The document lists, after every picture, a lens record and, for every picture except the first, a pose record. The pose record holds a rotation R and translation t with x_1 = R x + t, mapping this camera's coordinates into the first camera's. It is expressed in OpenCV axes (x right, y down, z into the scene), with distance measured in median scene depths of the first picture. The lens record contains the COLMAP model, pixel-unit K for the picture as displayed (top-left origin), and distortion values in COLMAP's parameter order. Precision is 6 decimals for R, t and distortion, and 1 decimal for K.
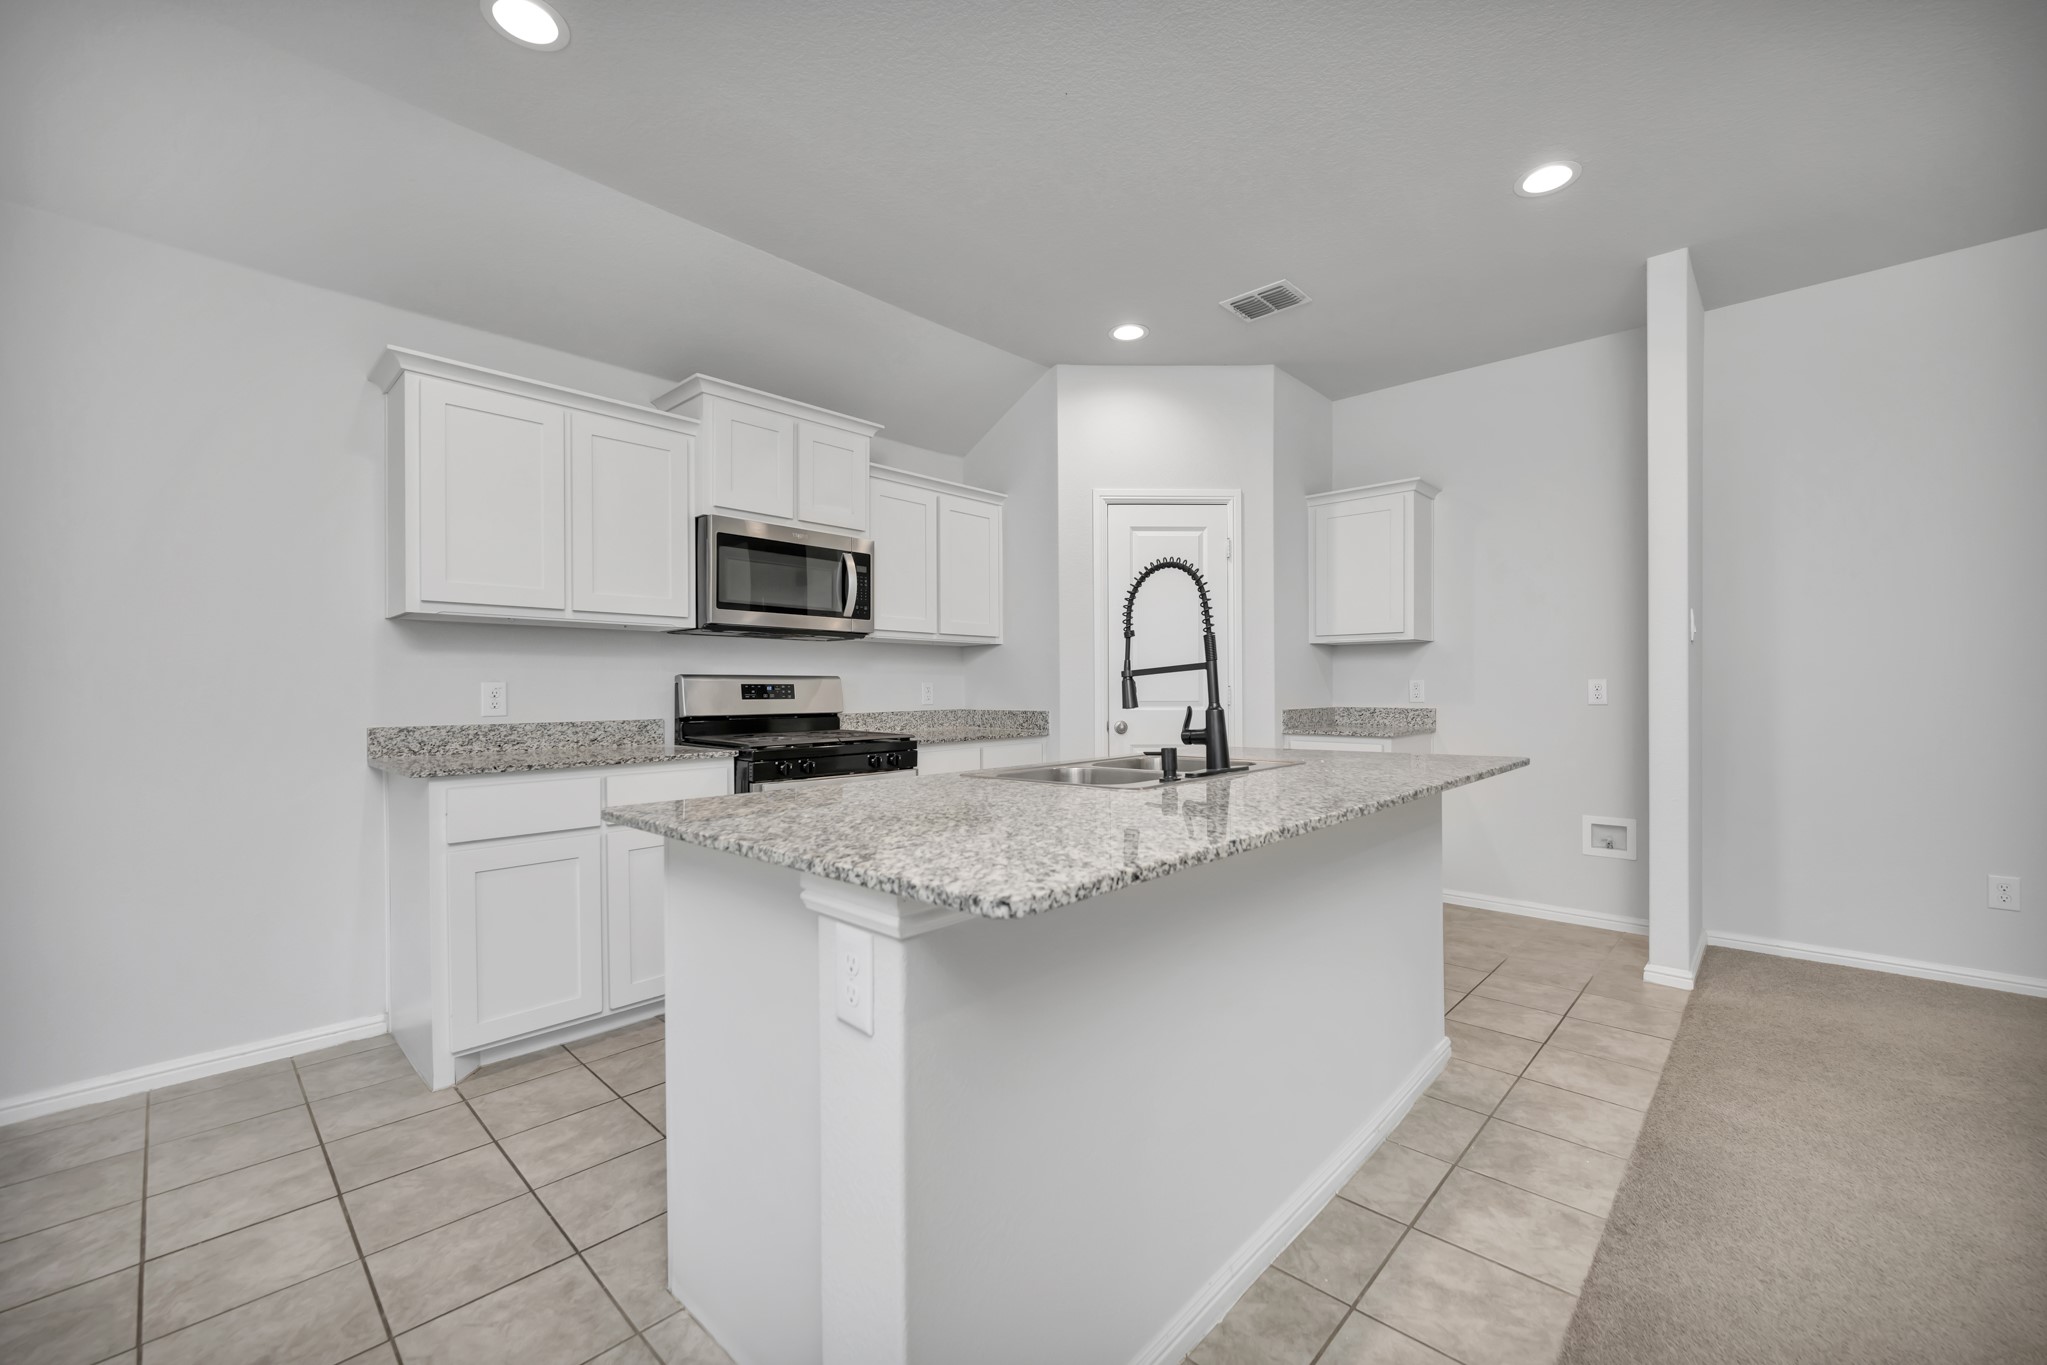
lens RADIAL K [[803.9, 0, 1049.7], [0, 803.9, 685.7], [0, 0, 1]] dist [0.000059, 0.000012]
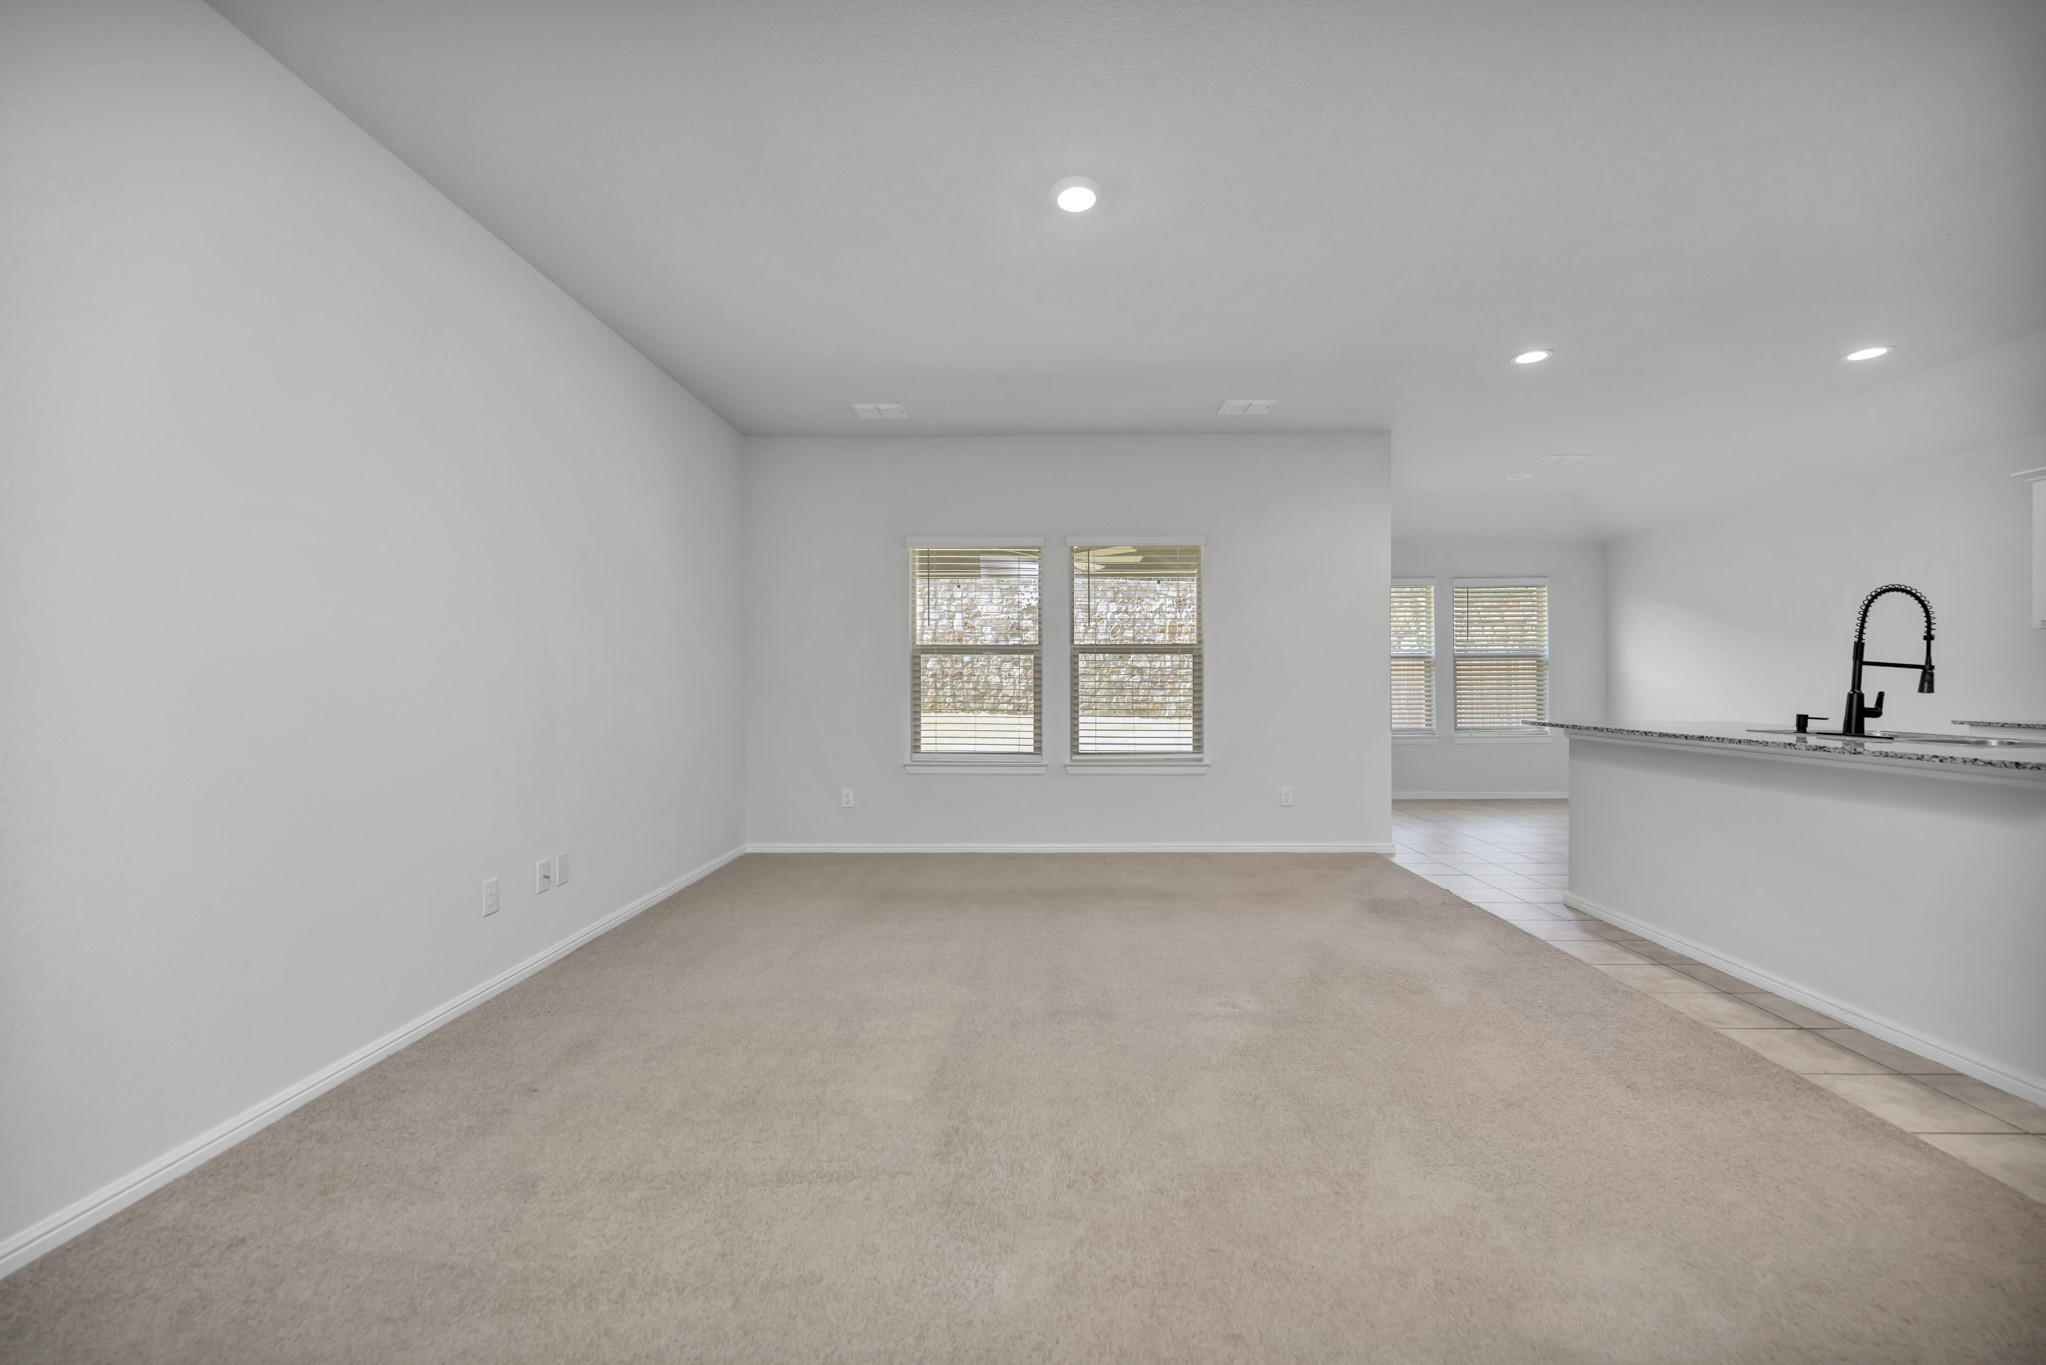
lens RADIAL K [[837.7, 0, 1032.4], [0, 837.7, 682.4], [0, 0, 1]] dist [-0.000262, -0.000012]
pose [[-0.730271, 0.011103, -0.683068, 2.240268], [0.013436, 0.999908, 0.001889, -0.007681], [0.683026, -0.007798, -0.730353, 1.063859]]
